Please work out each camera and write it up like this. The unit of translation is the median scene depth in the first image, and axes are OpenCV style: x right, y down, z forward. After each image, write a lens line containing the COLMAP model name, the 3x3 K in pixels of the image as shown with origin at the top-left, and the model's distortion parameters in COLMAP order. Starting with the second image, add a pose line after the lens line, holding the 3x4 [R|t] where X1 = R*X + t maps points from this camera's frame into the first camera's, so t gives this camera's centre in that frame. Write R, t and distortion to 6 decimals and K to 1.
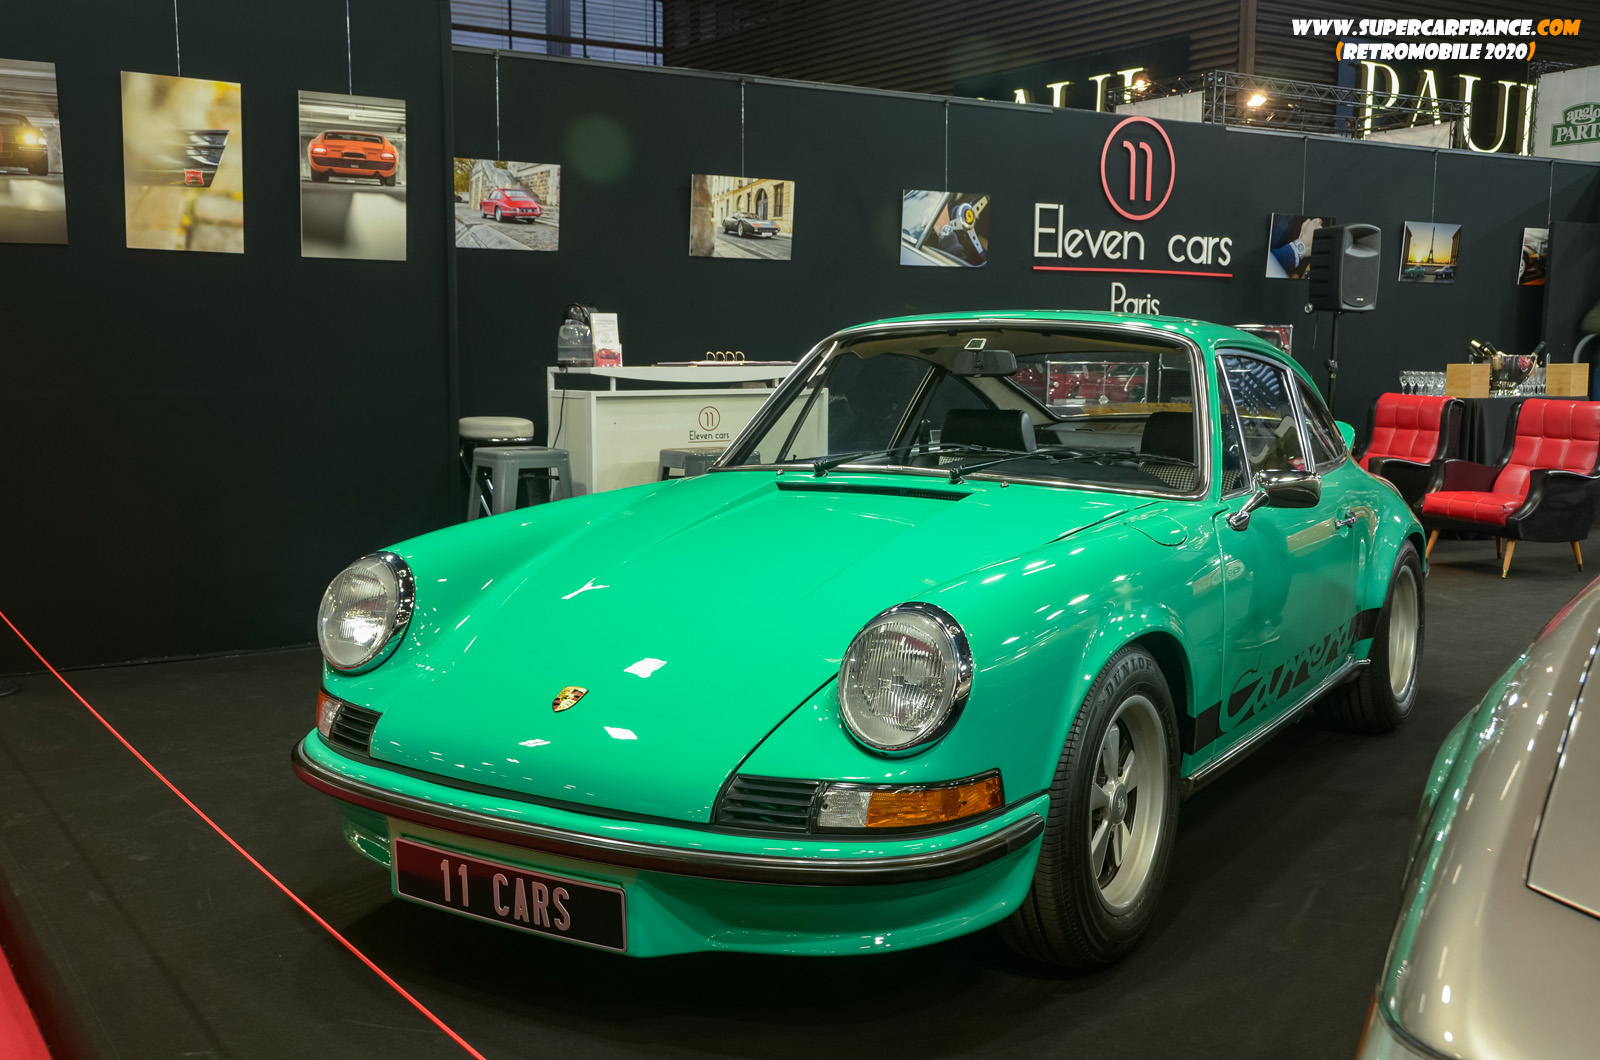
lens RADIAL K [[1656.3, 0, 801.3], [0, 1656.3, 560.8], [0, 0, 1]] dist [-0.005119, 0.110601]
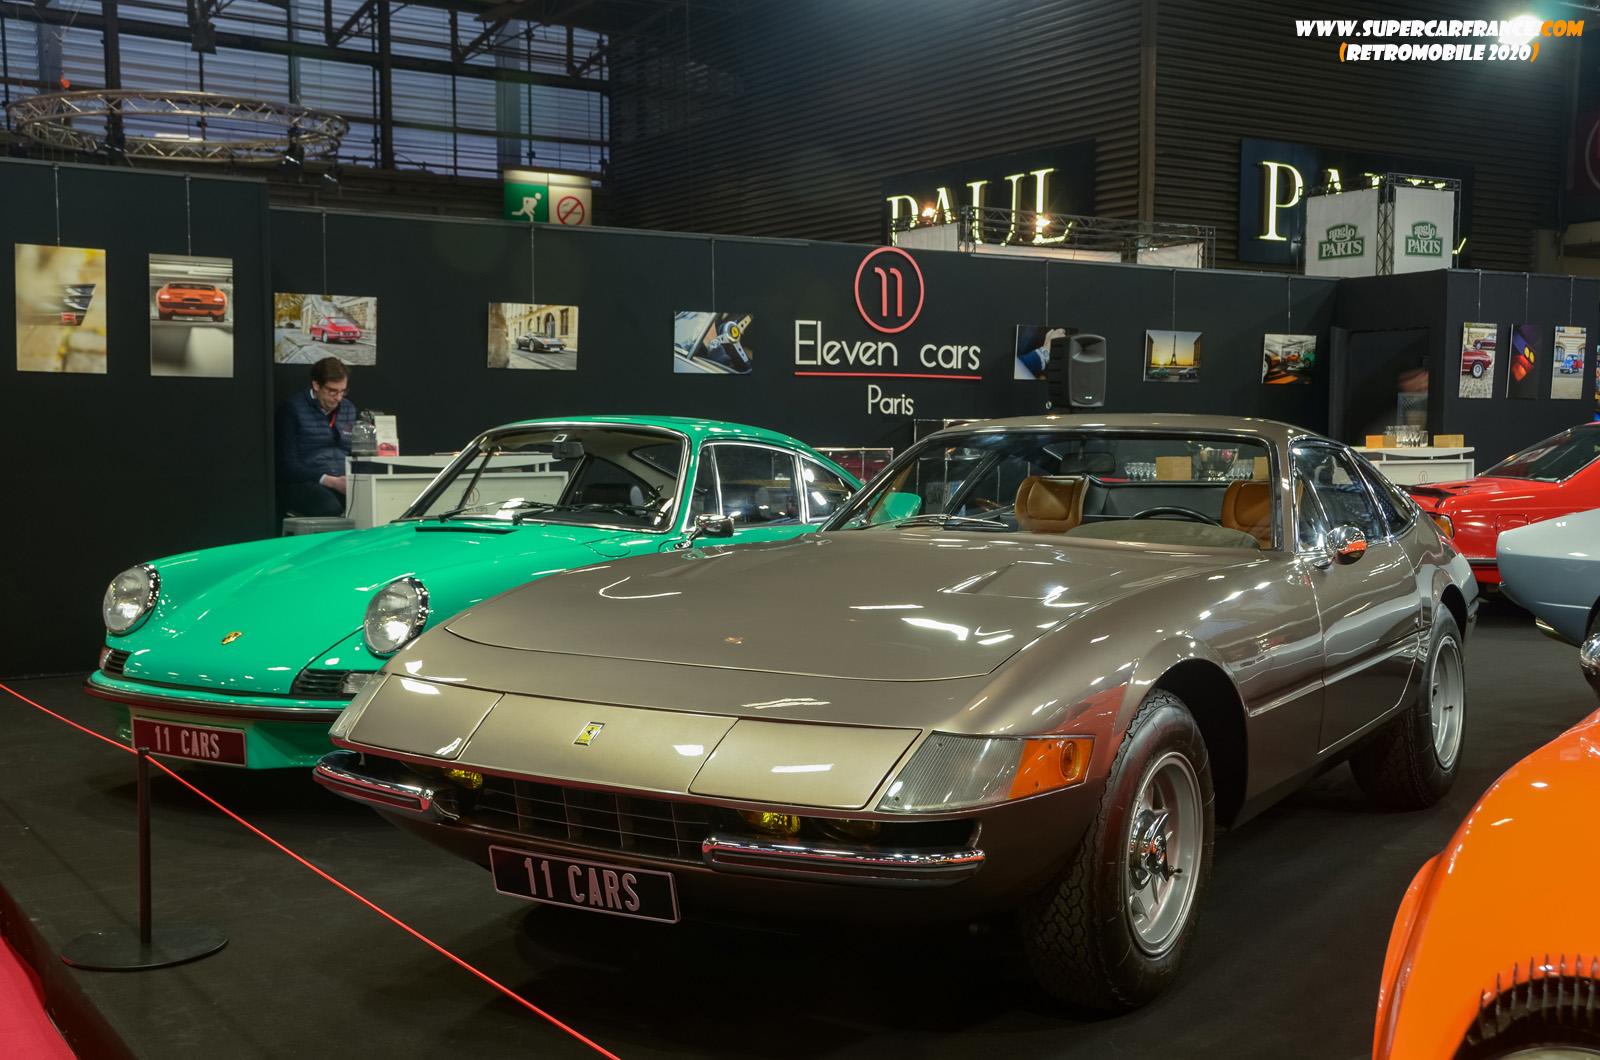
lens RADIAL K [[1785.8, 0, 801.1], [0, 1785.8, 564.5], [0, 0, 1]] dist [0.000682, 0.147841]
pose [[0.999984, -0.005588, 0.000935, 0.160740], [0.005634, 0.998267, -0.058578, 0.041201], [-0.000606, 0.058582, 0.998282, -0.316127]]
